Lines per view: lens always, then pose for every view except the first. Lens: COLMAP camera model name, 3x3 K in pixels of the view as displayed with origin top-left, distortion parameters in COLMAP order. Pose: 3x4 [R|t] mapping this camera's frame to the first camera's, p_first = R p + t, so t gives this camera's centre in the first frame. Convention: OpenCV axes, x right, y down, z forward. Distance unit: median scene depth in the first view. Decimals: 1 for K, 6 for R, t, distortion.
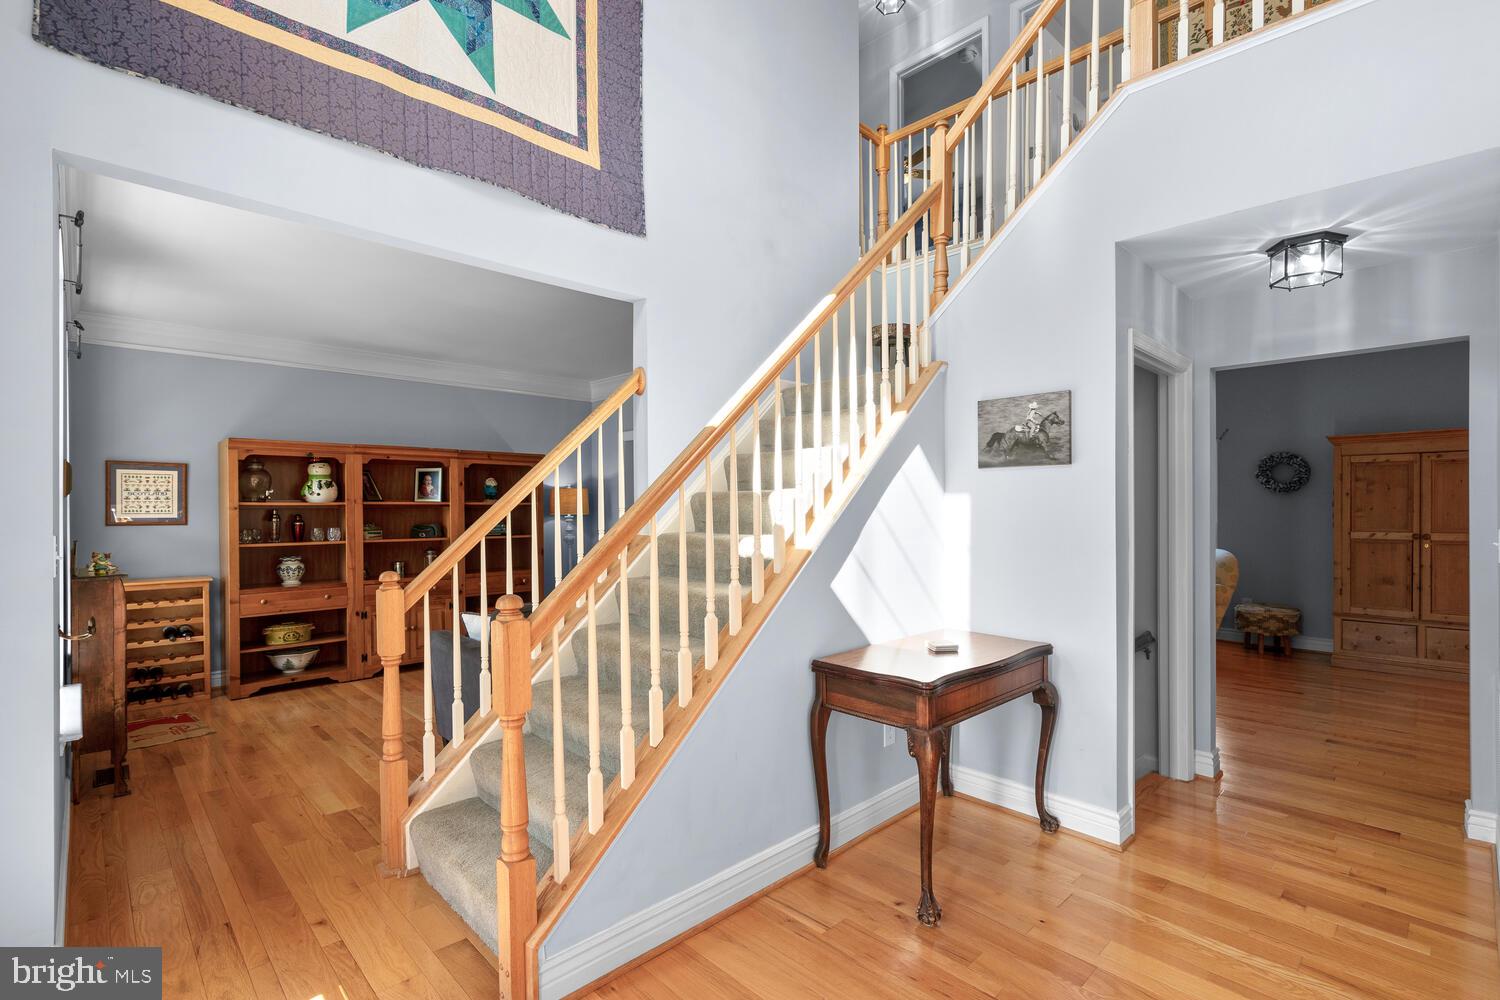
lens RADIAL K [[690.9, 0, 747.0], [0, 690.9, 509.8], [0, 0, 1]] dist [-0.000872, 0.000252]
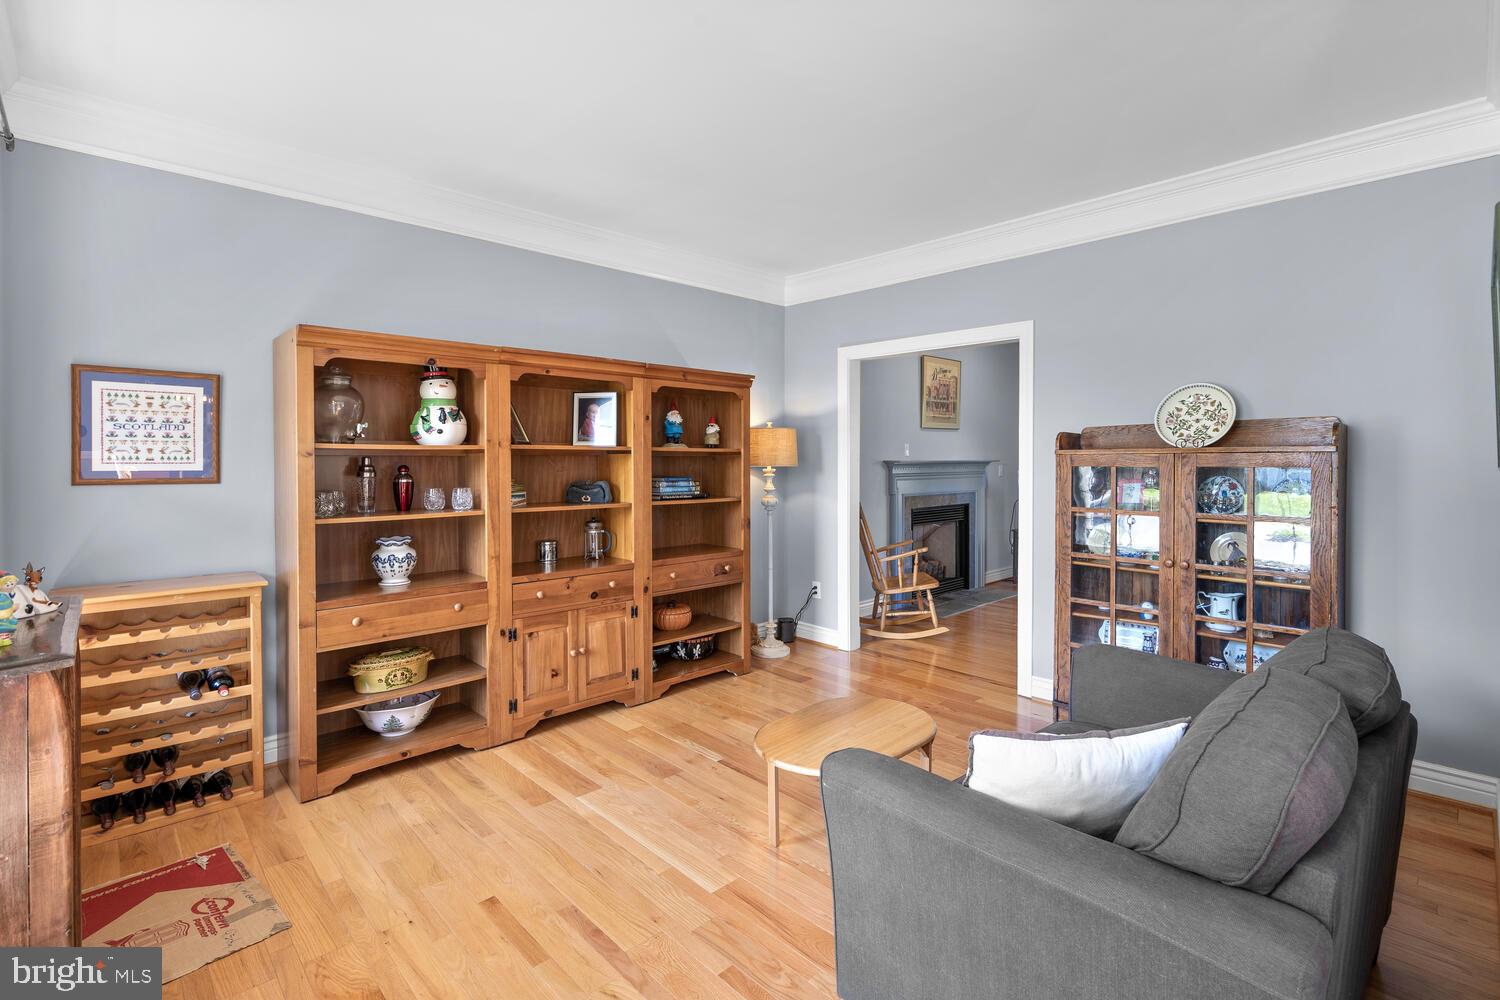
lens RADIAL K [[690.8, 0, 749.6], [0, 690.8, 466.7], [0, 0, 1]] dist [-0.000775, 0.000786]
pose [[0.999952, 0.003365, -0.009201, -0.363050], [-0.003306, 0.999974, 0.006403, 0.003167], [0.009222, -0.006372, 0.999937, 0.428035]]
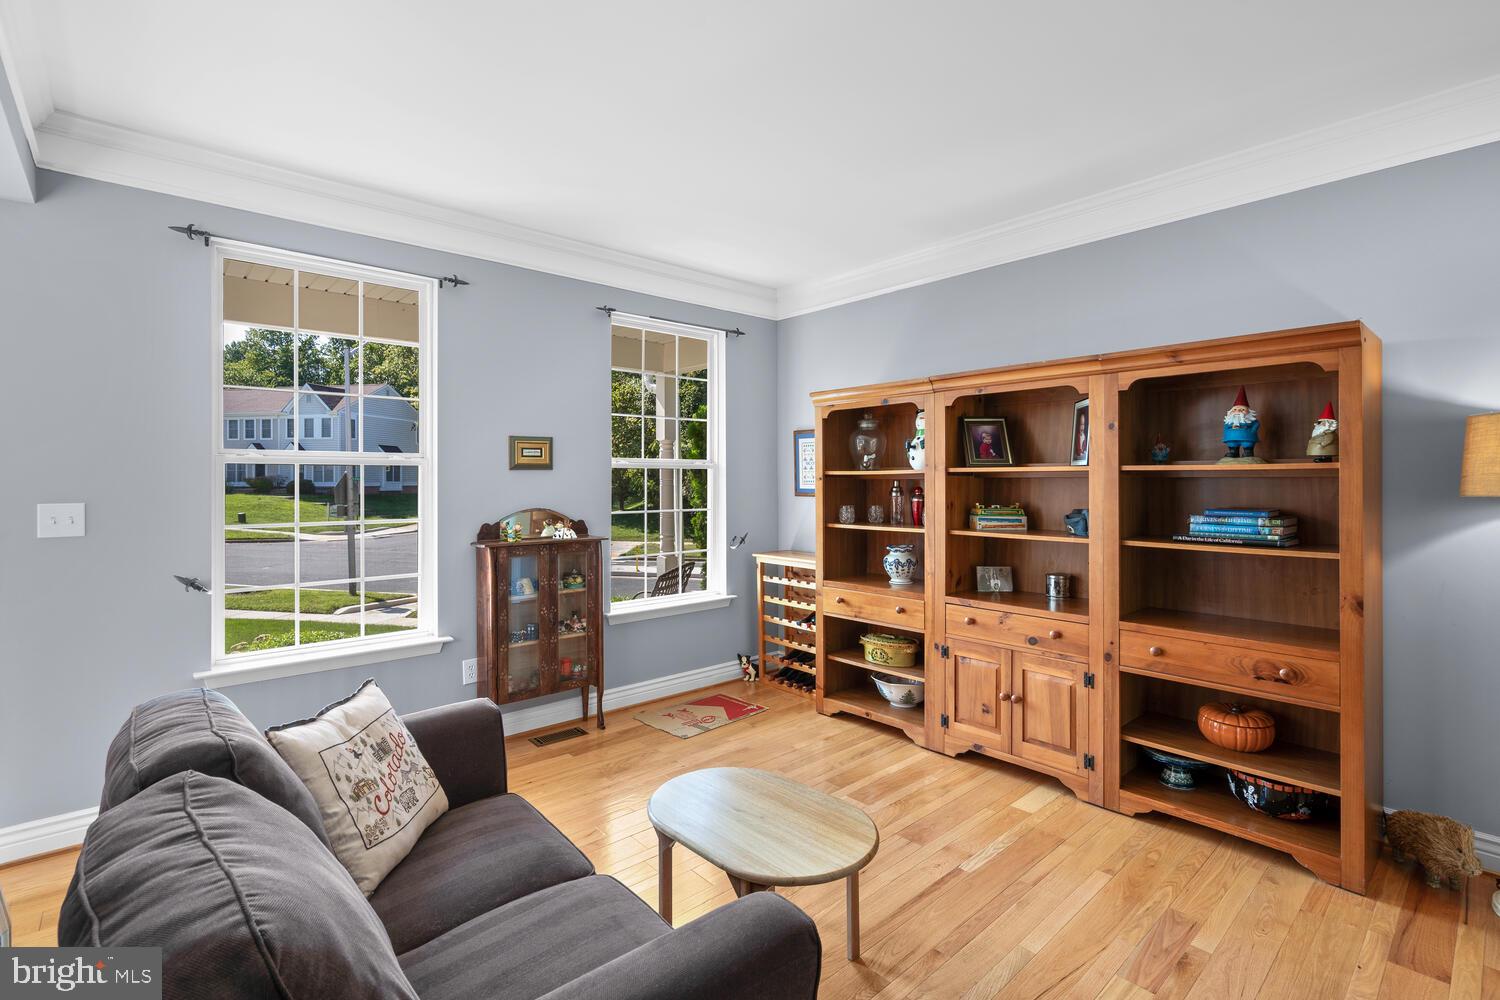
lens RADIAL K [[693.3, 0, 755.6], [0, 693.3, 484.0], [0, 0, 1]] dist [-0.000636, 0.000520]
pose [[-0.032017, 0.007141, -0.999462, 0.072368], [-0.002065, 0.999972, 0.007210, -0.001410], [0.999485, 0.002295, -0.032001, 0.895001]]
